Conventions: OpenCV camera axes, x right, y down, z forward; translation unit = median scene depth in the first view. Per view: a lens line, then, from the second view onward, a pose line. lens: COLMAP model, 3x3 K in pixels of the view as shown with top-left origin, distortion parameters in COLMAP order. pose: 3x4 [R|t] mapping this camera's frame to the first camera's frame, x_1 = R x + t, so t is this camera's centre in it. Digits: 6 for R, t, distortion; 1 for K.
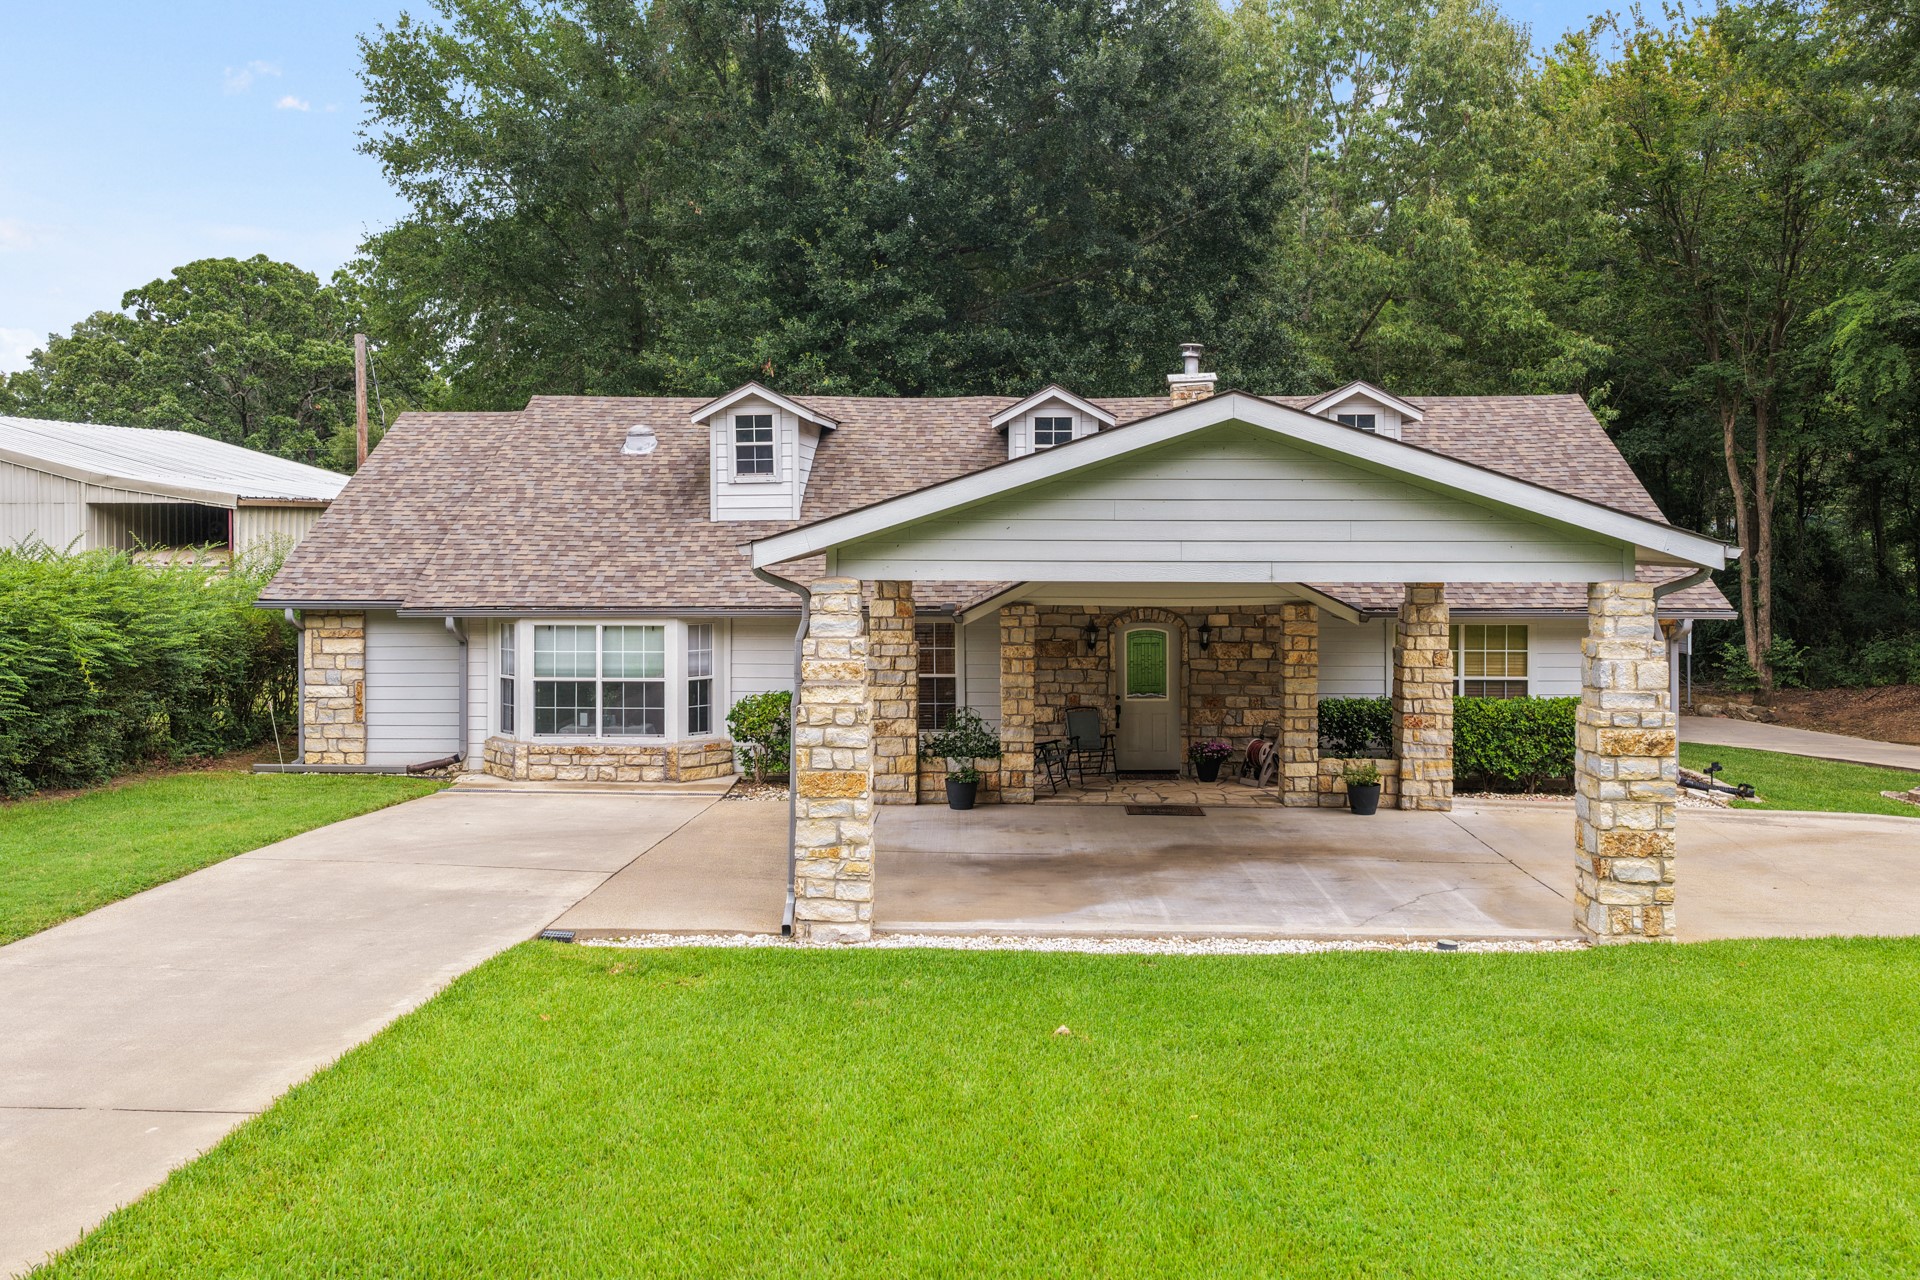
lens RADIAL K [[1637.9, 0, 961.0], [0, 1637.9, 525.5], [0, 0, 1]] dist [-0.001424, 0.001842]
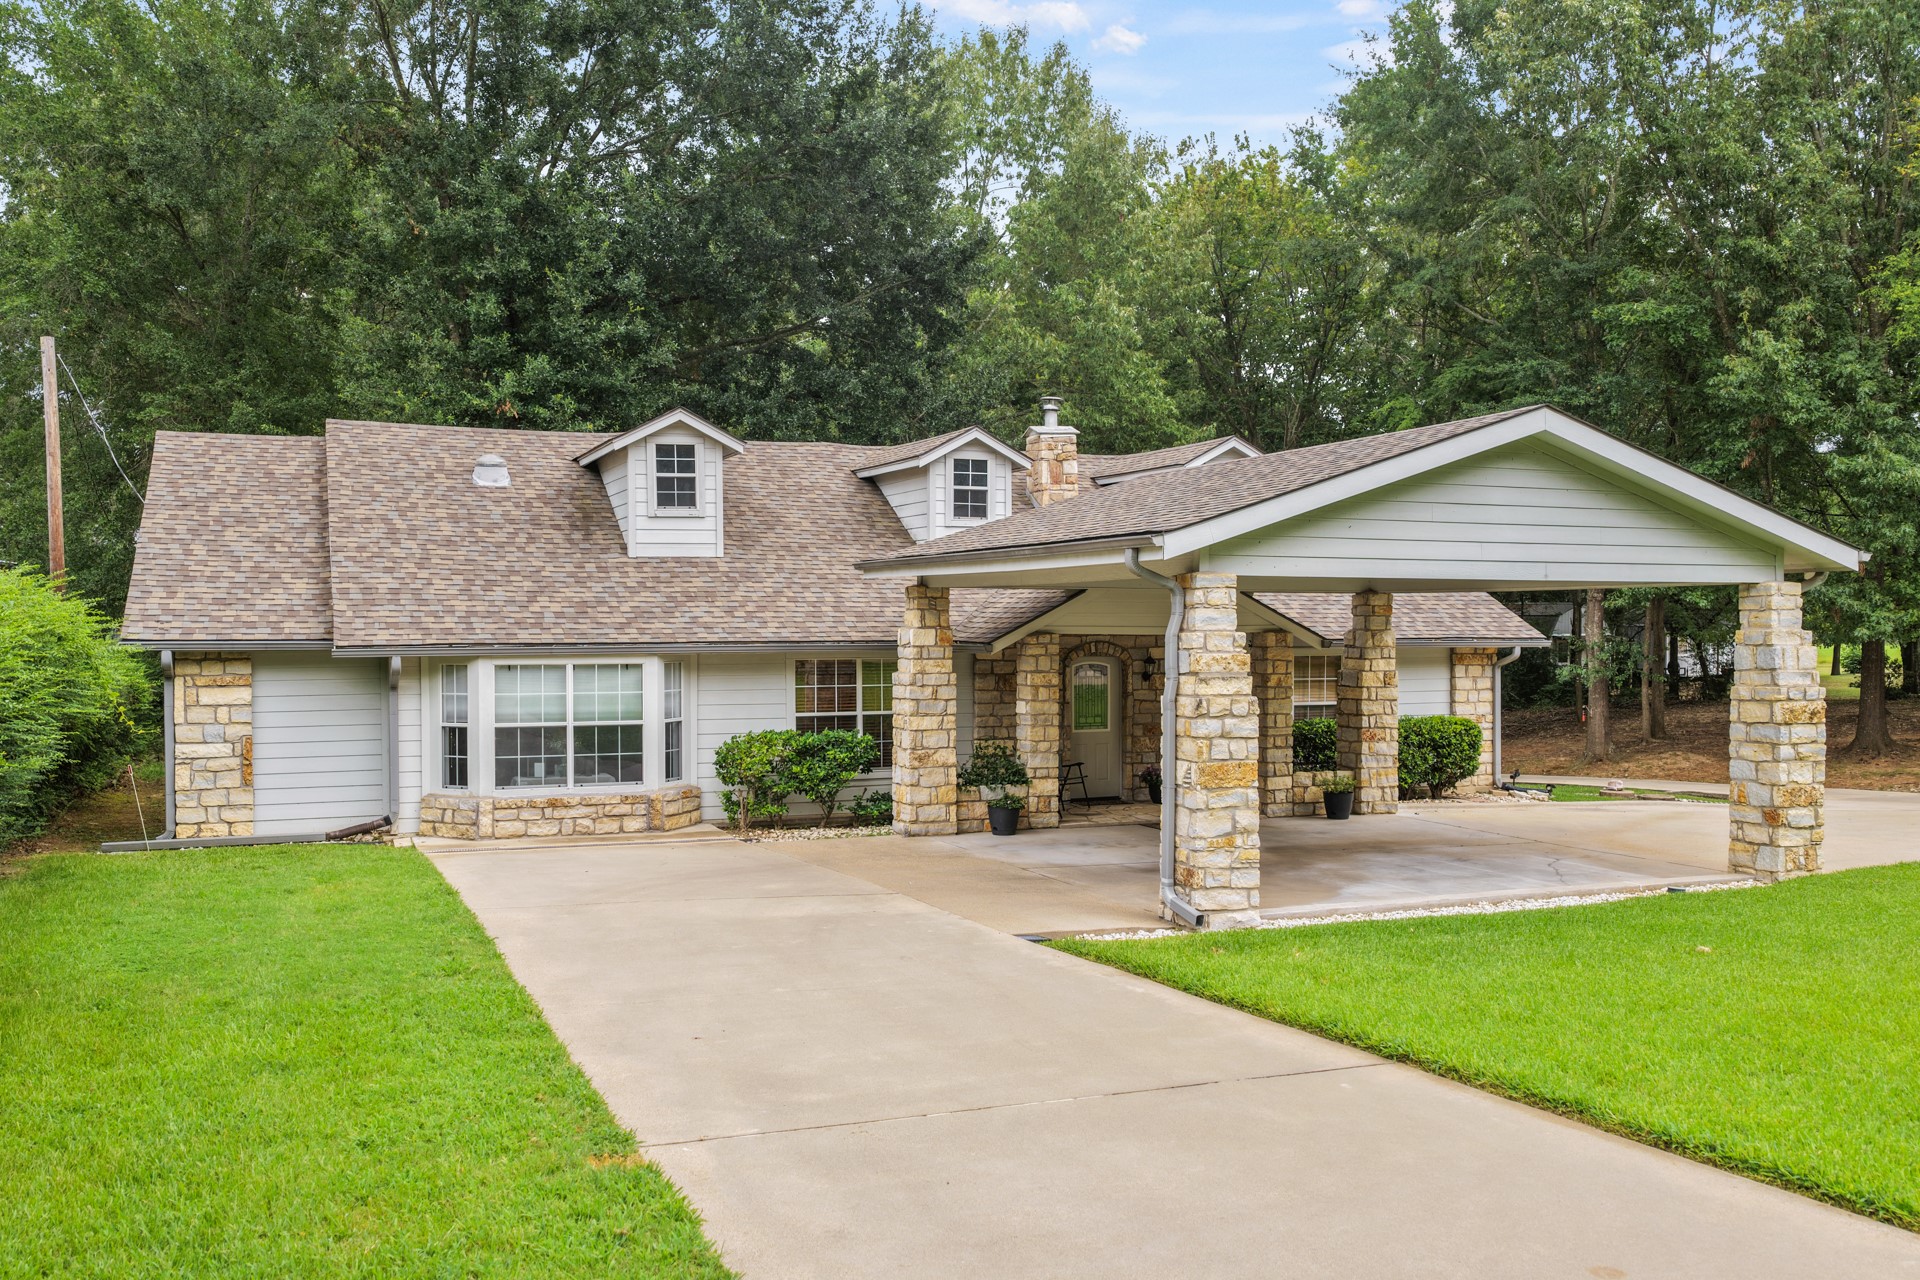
lens RADIAL K [[1617.1, 0, 960.0], [0, 1617.1, 640.0], [0, 0, 1]] dist [-0.001901, -0.002563]
pose [[0.912972, -0.005091, 0.407989, -0.389190], [0.001693, 0.999961, 0.008688, 0.040303], [-0.408018, -0.007242, 0.912945, 0.095290]]
